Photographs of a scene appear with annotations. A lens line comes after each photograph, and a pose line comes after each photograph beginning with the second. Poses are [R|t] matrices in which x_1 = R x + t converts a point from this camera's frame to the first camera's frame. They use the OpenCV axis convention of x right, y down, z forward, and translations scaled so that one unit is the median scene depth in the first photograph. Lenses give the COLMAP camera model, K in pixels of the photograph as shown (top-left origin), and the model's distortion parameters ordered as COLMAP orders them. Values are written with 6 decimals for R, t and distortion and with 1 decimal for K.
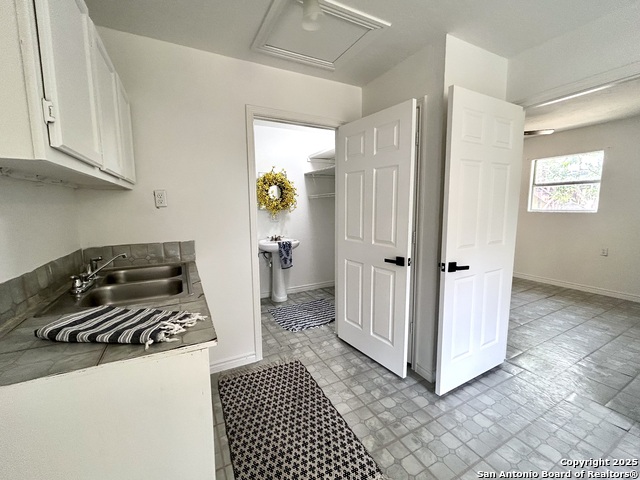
lens RADIAL K [[275.7, 0, 320.0], [0, 275.7, 240.0], [0, 0, 1]] dist [-0.000044, -0.000085]
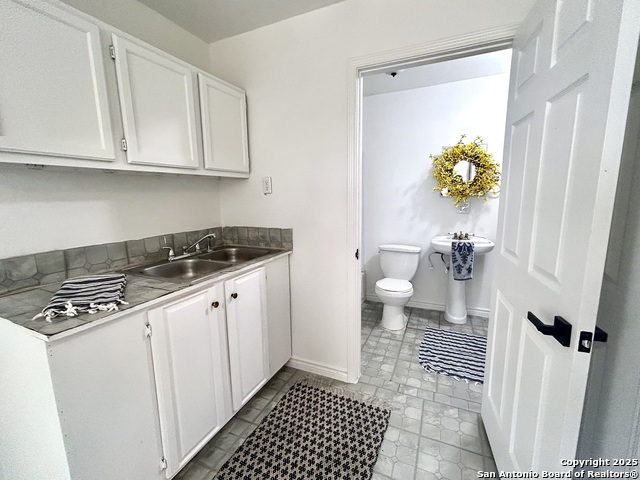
lens RADIAL K [[281.5, 0, 320.0], [0, 281.5, 240.0], [0, 0, 1]] dist [-0.000607, -0.000077]
pose [[0.607415, 0.125184, -0.784459, 0.329315], [-0.089379, 0.992005, 0.089097, -0.048089], [0.789340, 0.015995, 0.613747, 0.418882]]
